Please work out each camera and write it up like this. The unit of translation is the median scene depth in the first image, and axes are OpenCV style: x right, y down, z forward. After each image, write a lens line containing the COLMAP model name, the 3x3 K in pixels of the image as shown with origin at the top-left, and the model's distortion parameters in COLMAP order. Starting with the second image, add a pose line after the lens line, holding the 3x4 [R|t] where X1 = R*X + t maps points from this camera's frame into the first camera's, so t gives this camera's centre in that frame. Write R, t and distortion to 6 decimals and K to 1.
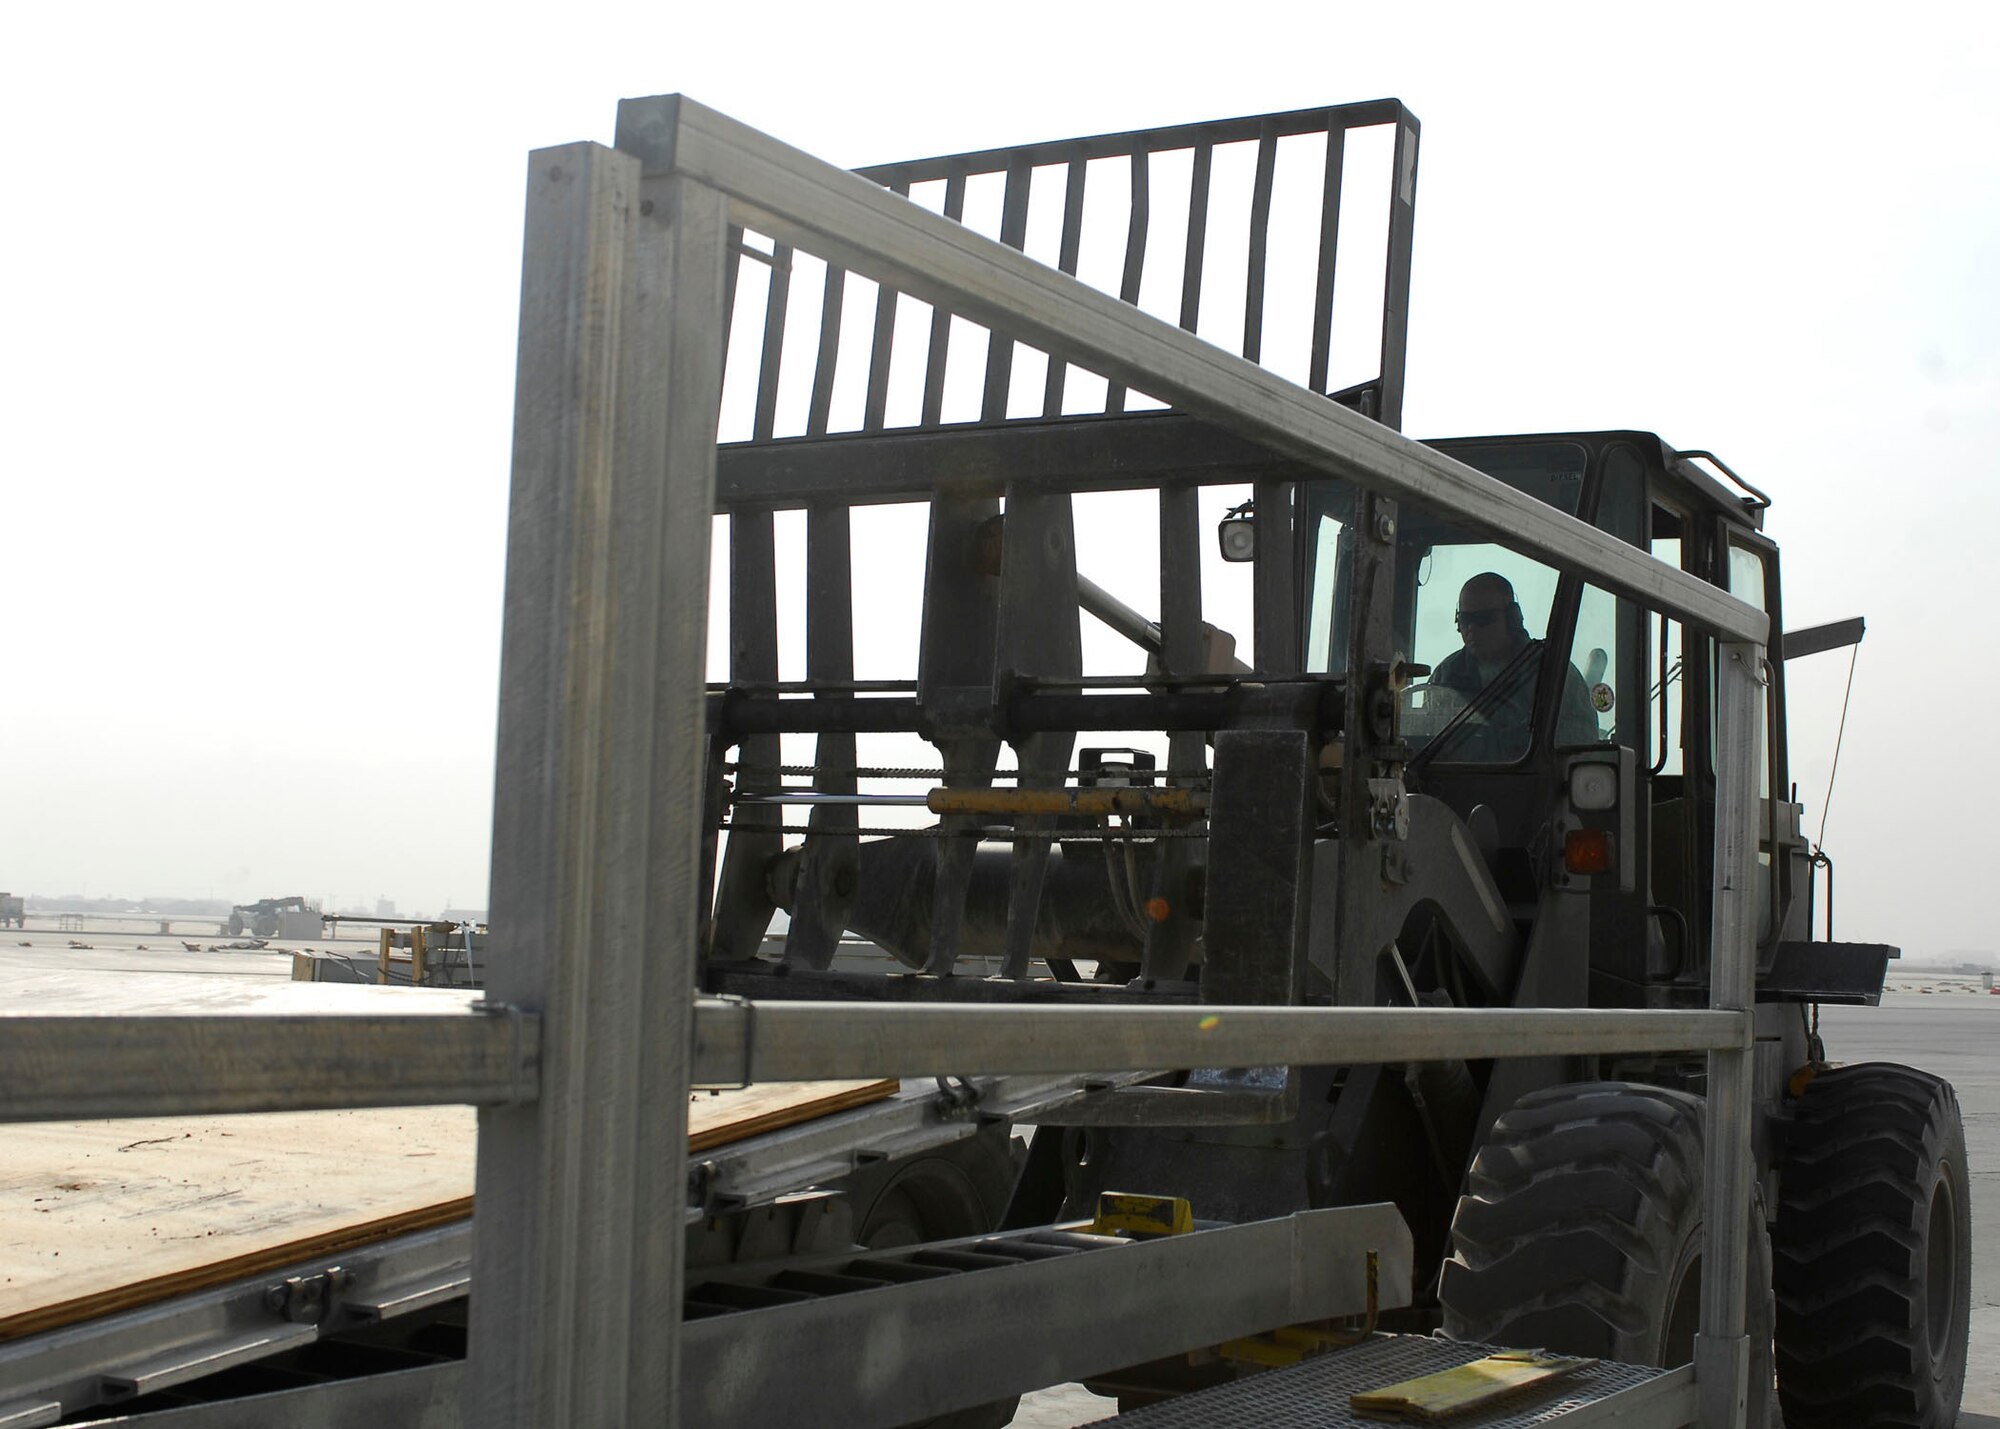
lens RADIAL K [[2860.2, 0, 1000.0], [0, 2860.2, 714.5], [0, 0, 1]] dist [-0.152318, -0.035388]
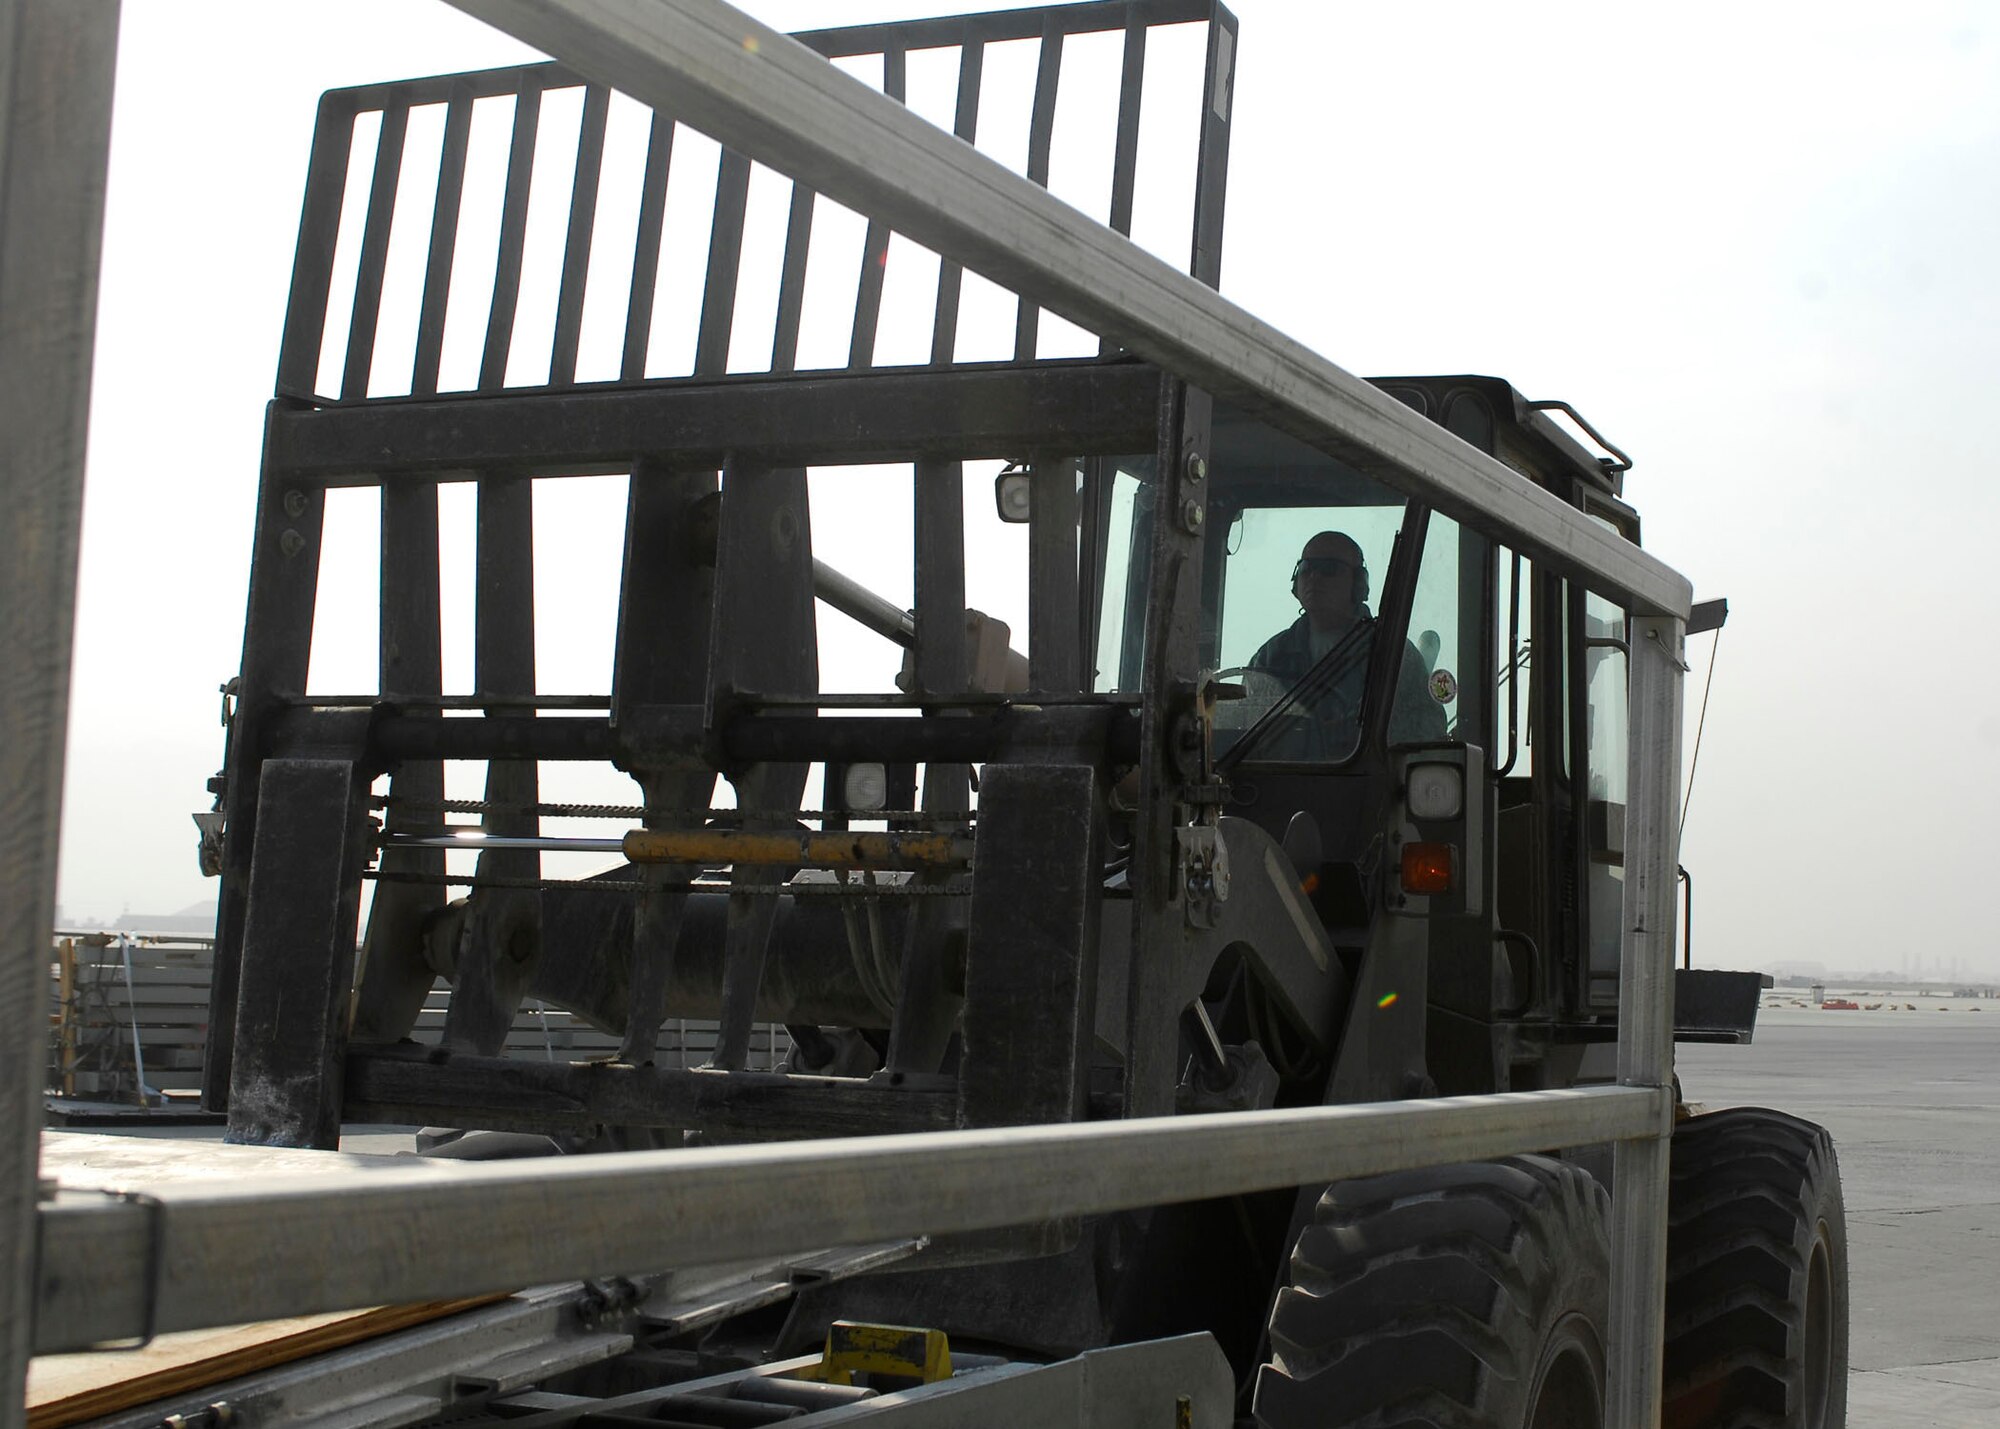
lens RADIAL K [[2769.9, 0, 1000.0], [0, 2769.9, 714.5], [0, 0, 1]] dist [0.002439, 0.009861]
pose [[0.997046, 0.009279, 0.076238, 0.017310], [-0.009652, 0.999943, 0.004517, 0.000052], [-0.076192, -0.005240, 0.997079, 0.196362]]
